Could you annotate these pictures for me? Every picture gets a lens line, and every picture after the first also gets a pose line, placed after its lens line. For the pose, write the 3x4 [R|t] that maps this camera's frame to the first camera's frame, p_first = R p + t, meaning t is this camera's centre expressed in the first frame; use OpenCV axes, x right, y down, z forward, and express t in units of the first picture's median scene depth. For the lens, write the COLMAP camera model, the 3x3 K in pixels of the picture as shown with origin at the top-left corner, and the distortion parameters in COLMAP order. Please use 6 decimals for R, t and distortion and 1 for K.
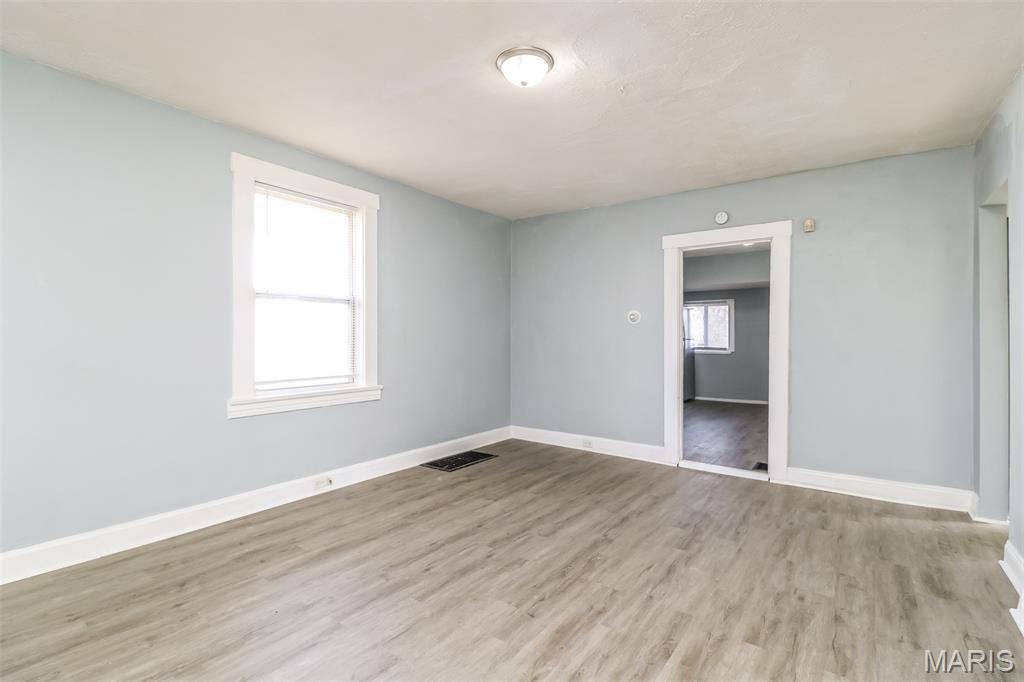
lens RADIAL K [[479.0, 0, 512.6], [0, 479.0, 339.7], [0, 0, 1]] dist [0.001804, -0.000193]
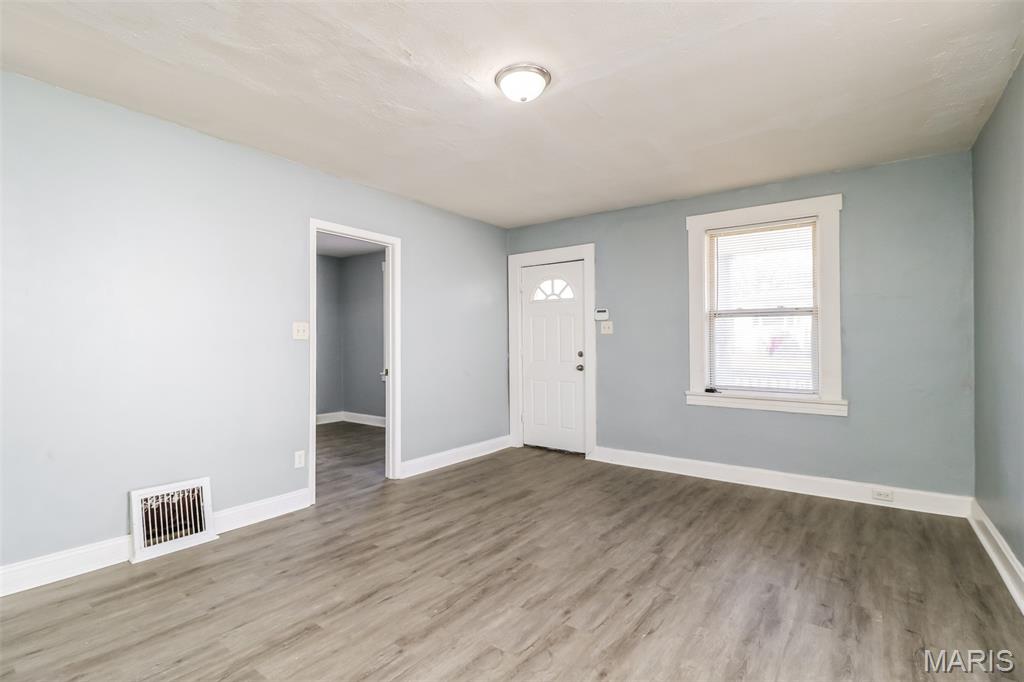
lens RADIAL K [[479.0, 0, 511.4], [0, 479.0, 343.0], [0, 0, 1]] dist [0.001804, -0.000193]
pose [[-0.999959, -0.008652, -0.002498, 0.058534], [-0.008642, 0.999955, -0.003904, -0.008548], [0.002532, -0.003882, -0.999989, 1.983069]]
